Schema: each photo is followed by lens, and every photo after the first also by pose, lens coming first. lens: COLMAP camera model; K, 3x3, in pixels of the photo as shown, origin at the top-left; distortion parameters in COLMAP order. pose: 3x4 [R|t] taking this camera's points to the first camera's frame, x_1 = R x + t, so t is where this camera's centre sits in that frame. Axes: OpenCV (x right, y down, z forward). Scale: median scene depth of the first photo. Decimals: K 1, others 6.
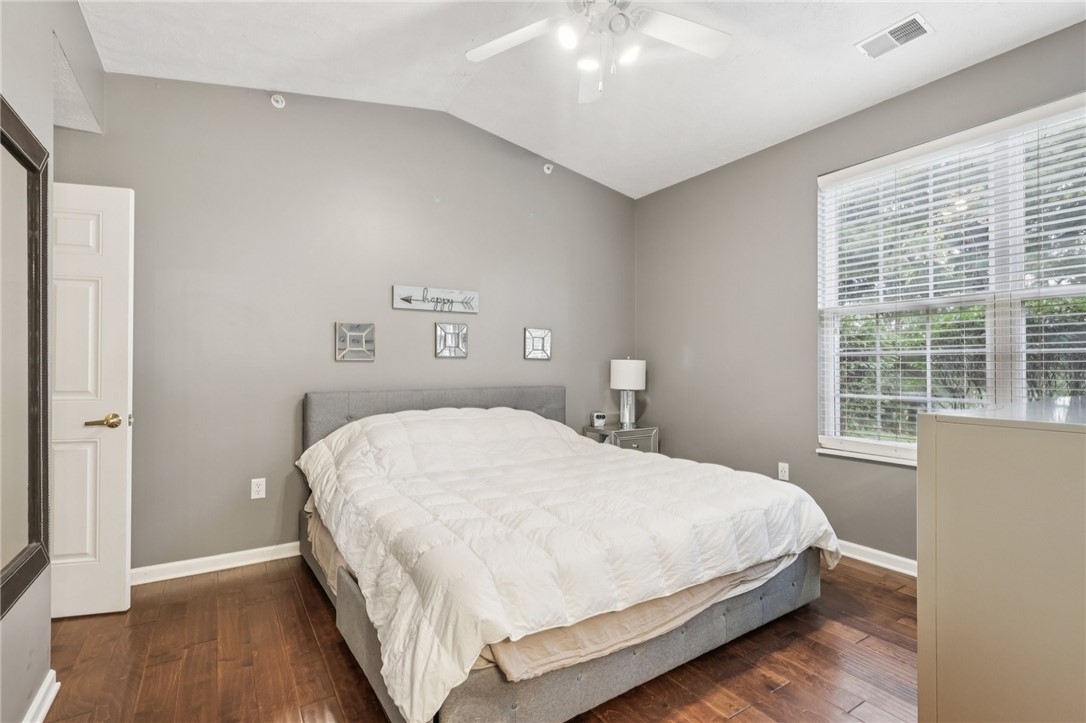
lens RADIAL K [[513.6, 0, 543.0], [0, 513.6, 361.5], [0, 0, 1]] dist [0.000045, 0.000119]
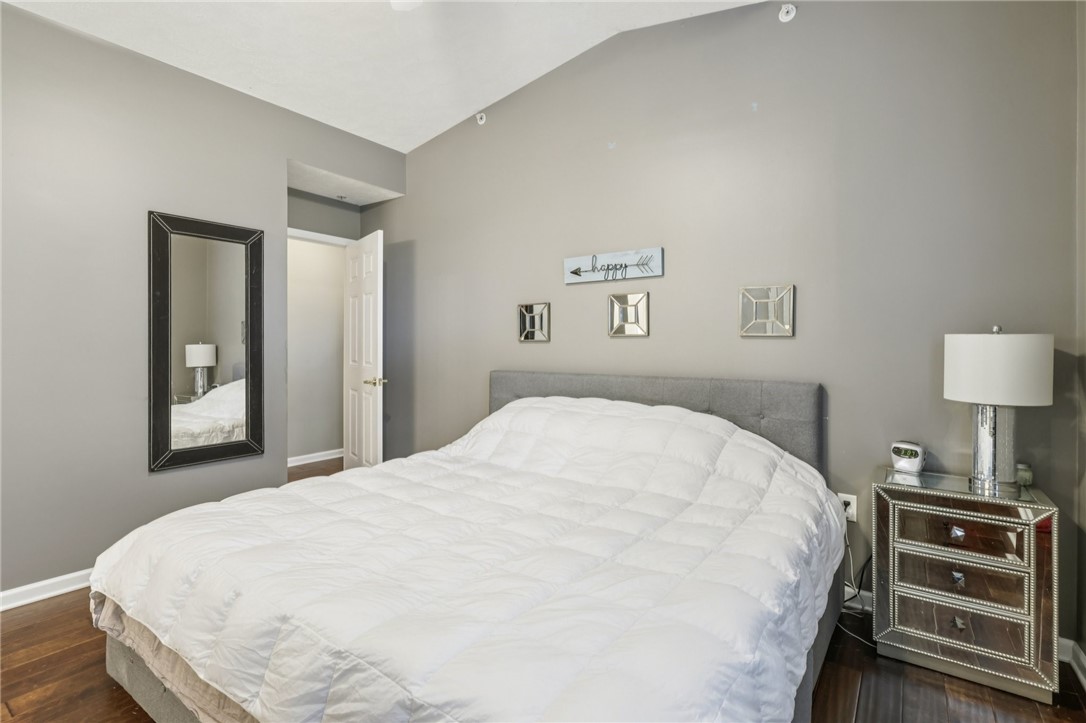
lens RADIAL K [[508.8, 0, 530.2], [0, 508.8, 353.9], [0, 0, 1]] dist [-0.012553, -0.000158]
pose [[0.356806, 0.008959, -0.934136, 0.517462], [0.000754, 0.999951, 0.009878, 0.011692], [0.934178, -0.004229, 0.356781, 0.594468]]
